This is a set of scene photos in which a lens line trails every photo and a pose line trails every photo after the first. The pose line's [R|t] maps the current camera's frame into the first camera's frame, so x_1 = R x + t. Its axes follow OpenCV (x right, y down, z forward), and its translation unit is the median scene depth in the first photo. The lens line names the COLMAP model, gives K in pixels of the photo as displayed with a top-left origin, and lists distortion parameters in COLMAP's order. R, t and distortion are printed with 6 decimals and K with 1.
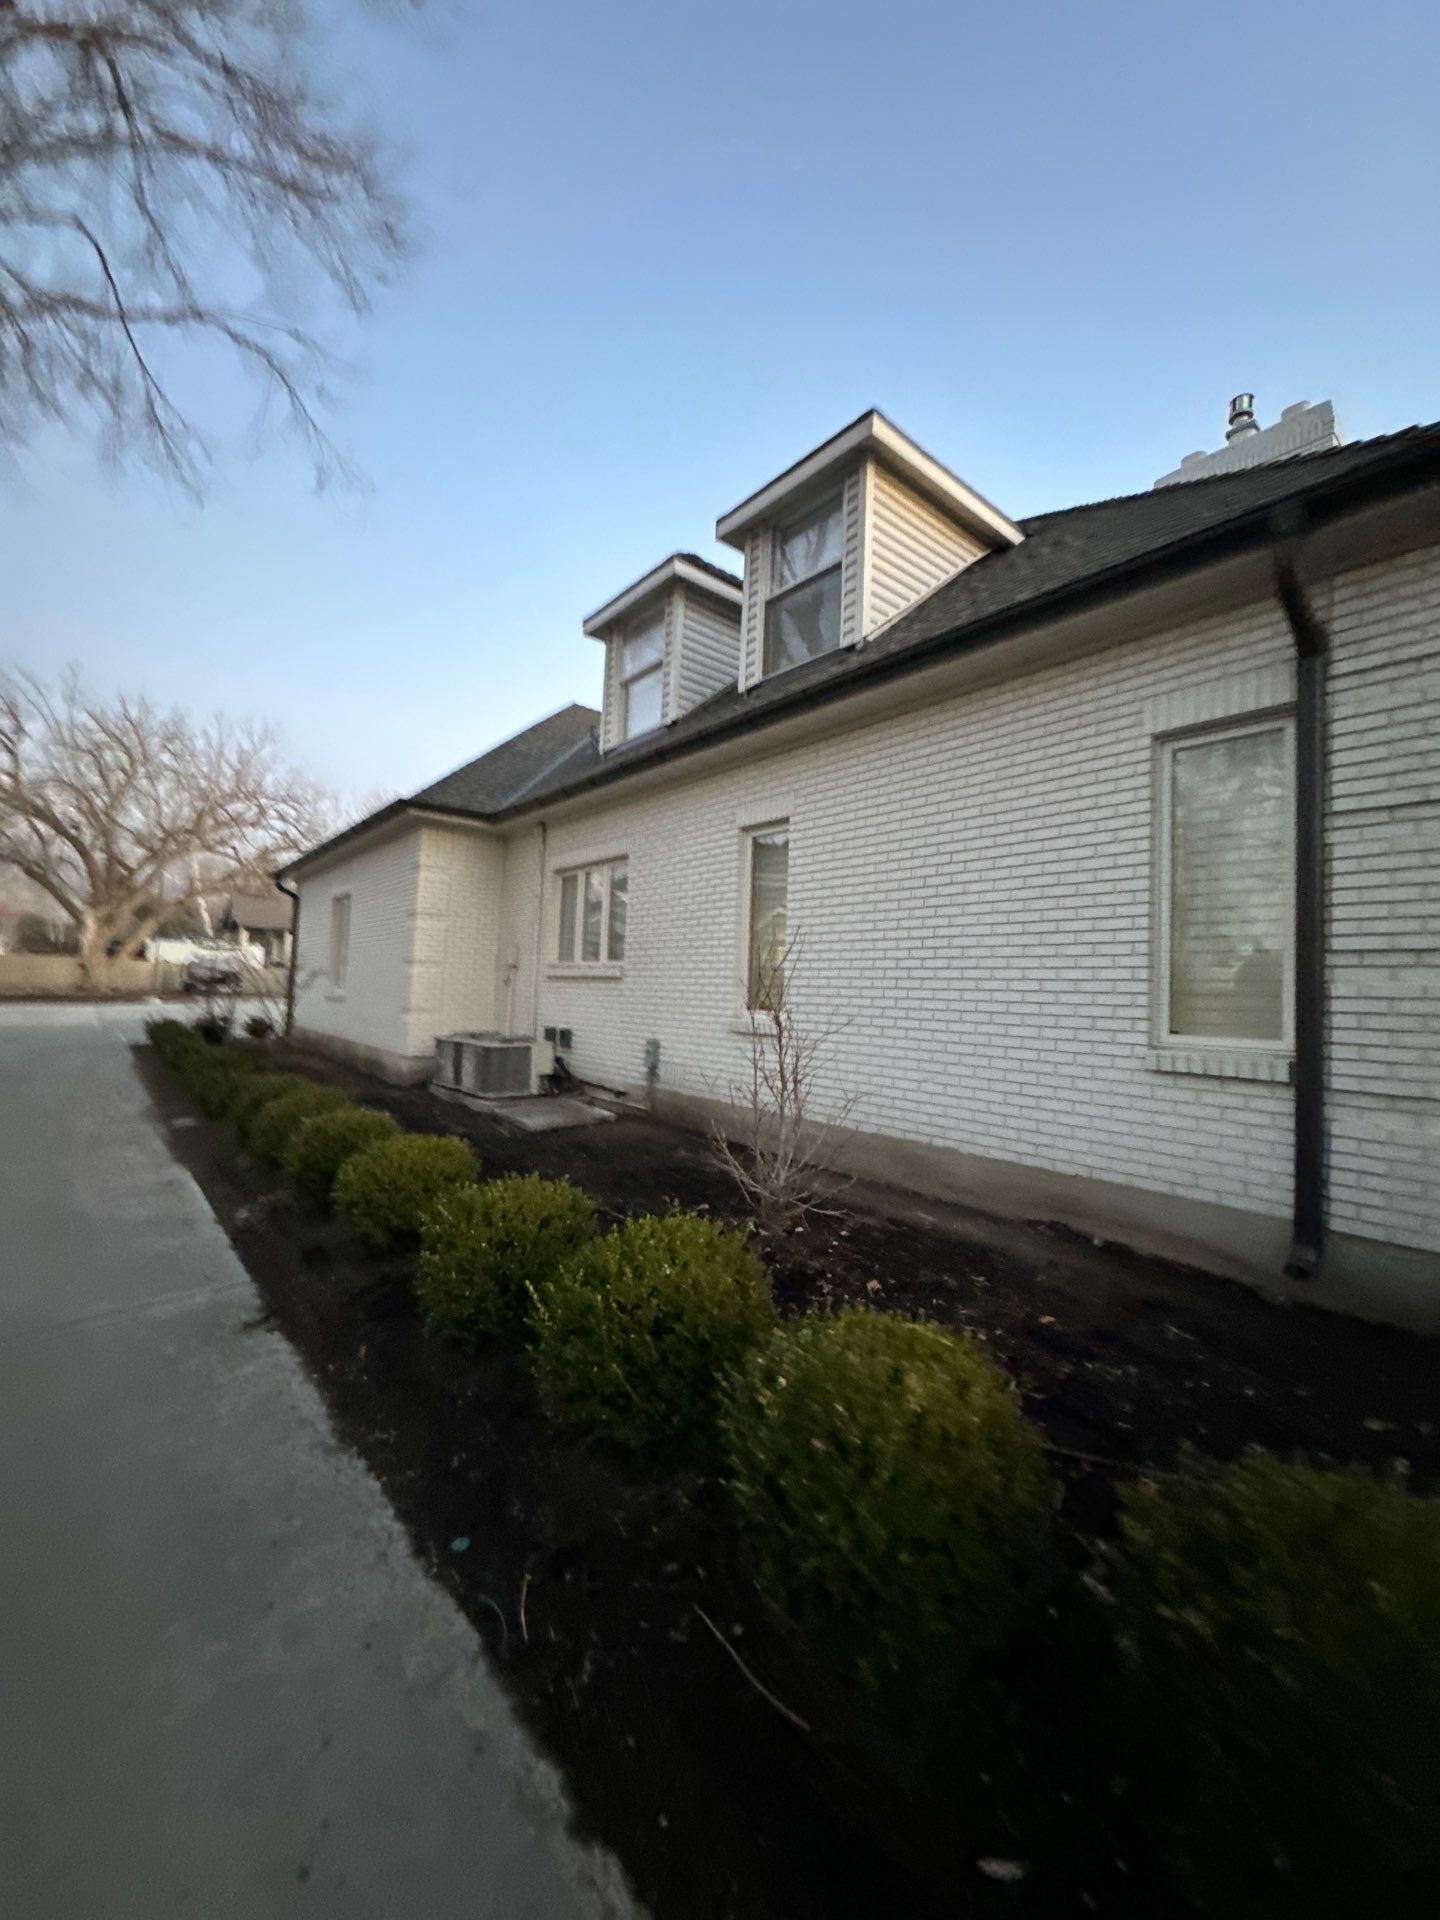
lens RADIAL K [[753.5, 0, 720.0], [0, 753.5, 960.0], [0, 0, 1]] dist [-0.004796, -0.000151]
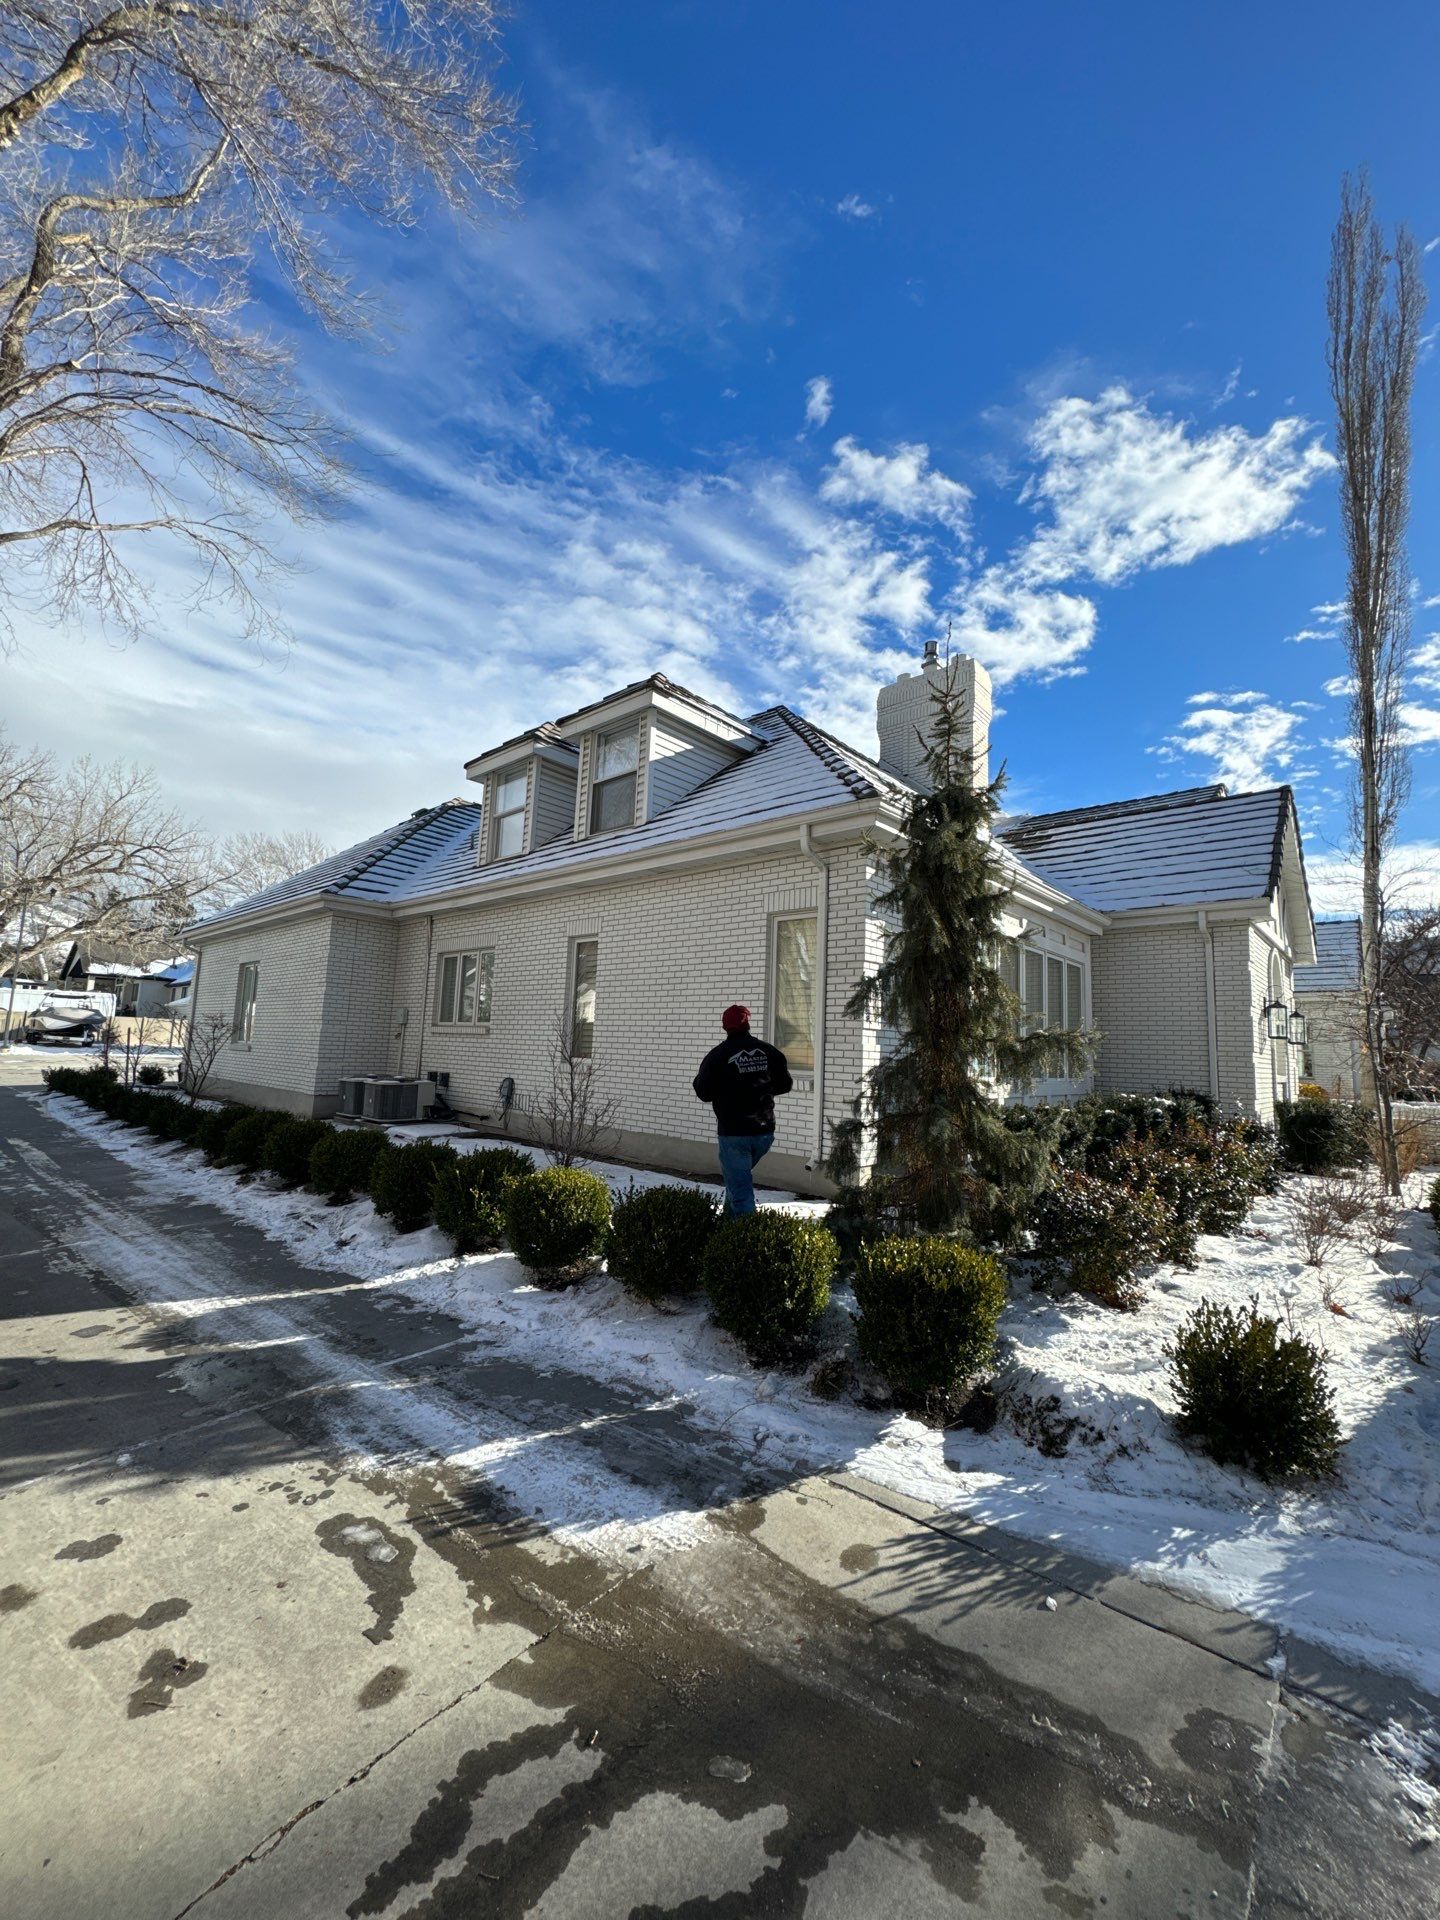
lens RADIAL K [[753.5, 0, 720.0], [0, 753.5, 960.0], [0, 0, 1]] dist [-0.004796, -0.000151]
pose [[0.989115, 0.015994, 0.146275, 0.053857], [-0.006015, 0.997639, -0.068411, -0.013514], [-0.147024, 0.066786, 0.986876, -0.273305]]
